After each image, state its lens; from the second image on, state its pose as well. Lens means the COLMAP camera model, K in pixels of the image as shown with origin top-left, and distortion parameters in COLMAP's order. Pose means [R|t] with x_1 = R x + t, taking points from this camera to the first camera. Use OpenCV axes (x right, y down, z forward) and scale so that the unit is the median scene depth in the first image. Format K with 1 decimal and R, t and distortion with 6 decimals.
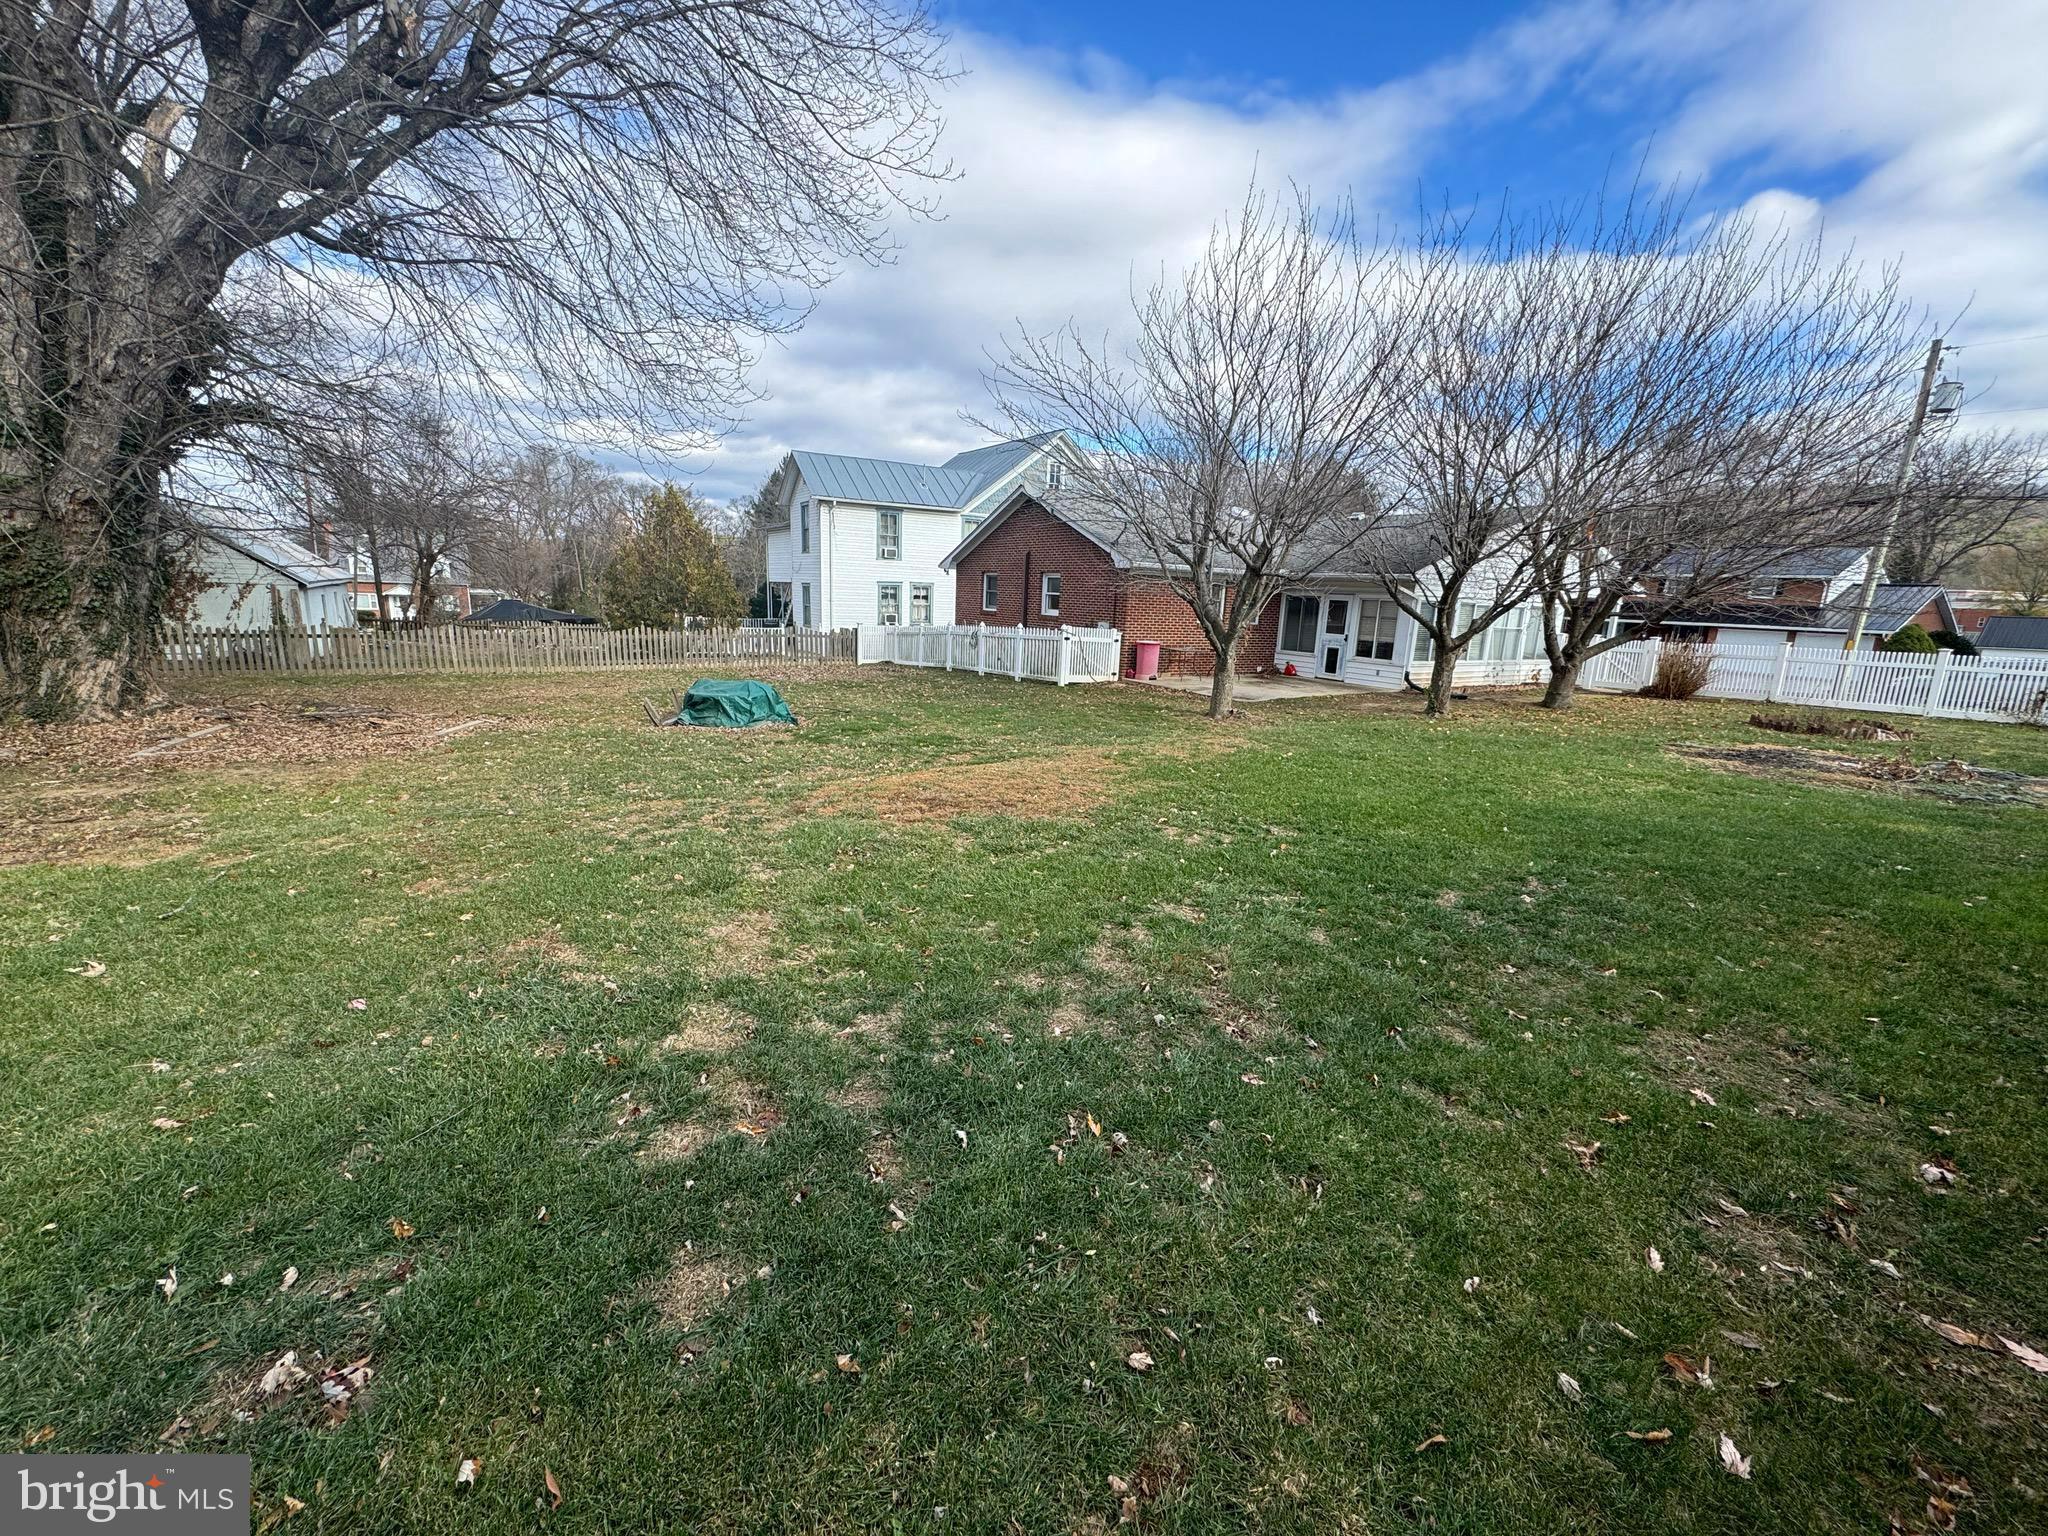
lens RADIAL K [[843.7, 0, 1030.6], [0, 843.7, 770.7], [0, 0, 1]] dist [-0.002720, -0.000413]
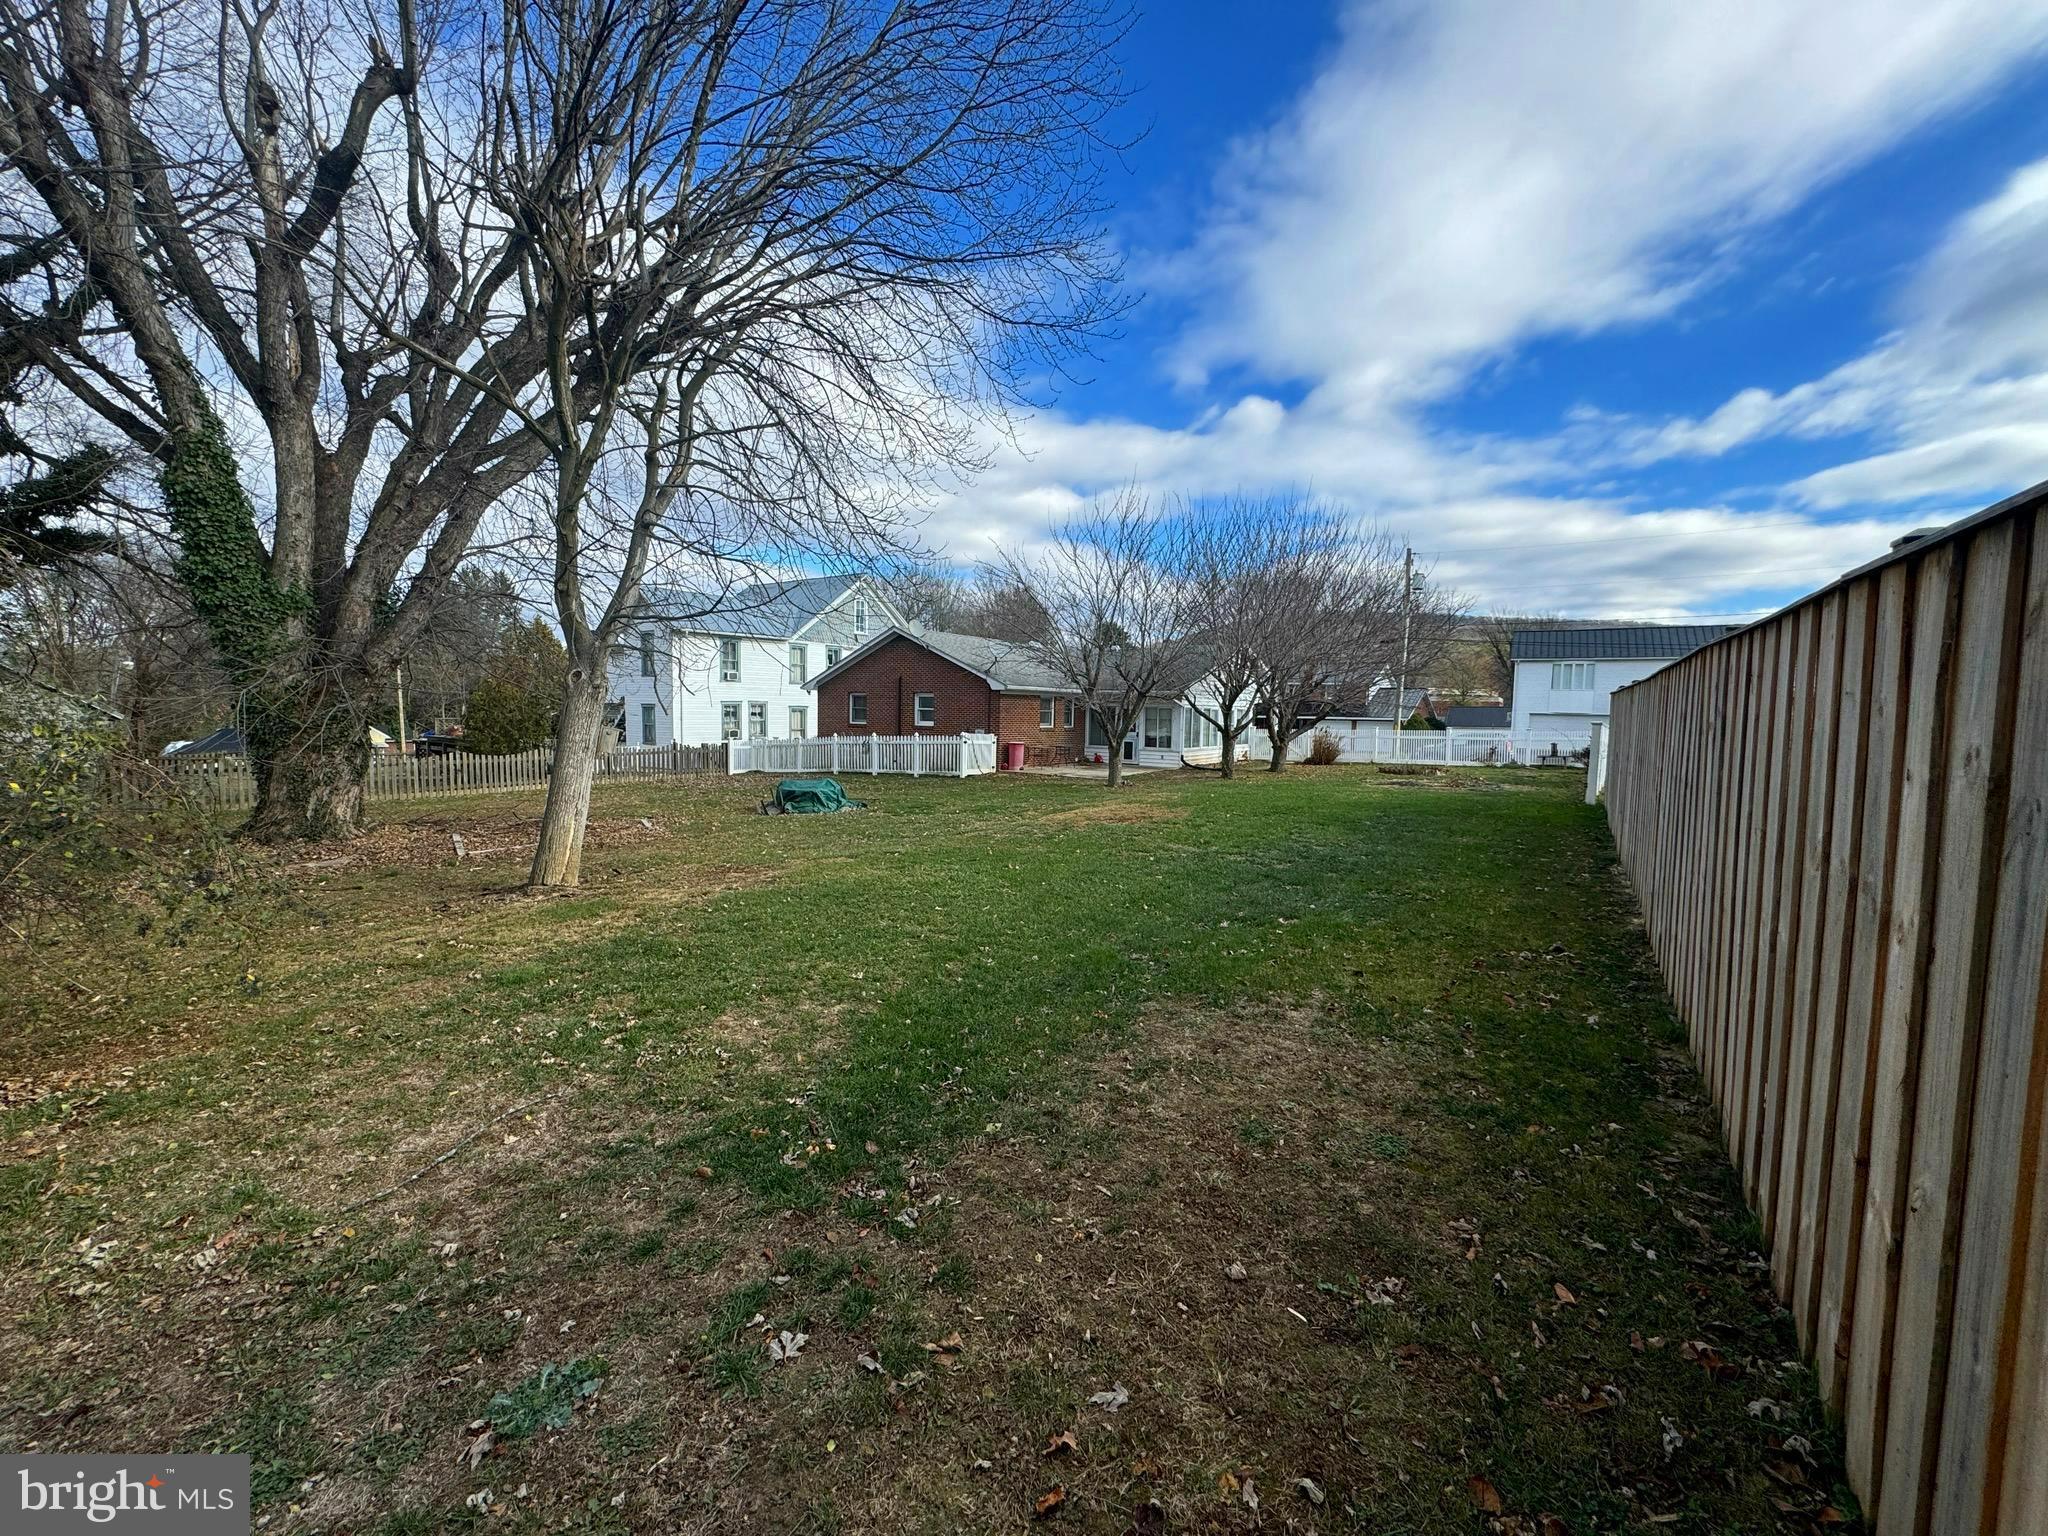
lens RADIAL K [[843.7, 0, 1023.1], [0, 843.7, 771.5], [0, 0, 1]] dist [-0.002720, -0.000413]
pose [[0.919551, -0.053052, 0.389374, -0.338146], [0.101160, 0.989409, -0.104094, 0.031644], [-0.379728, 0.135109, 0.915179, -0.211357]]
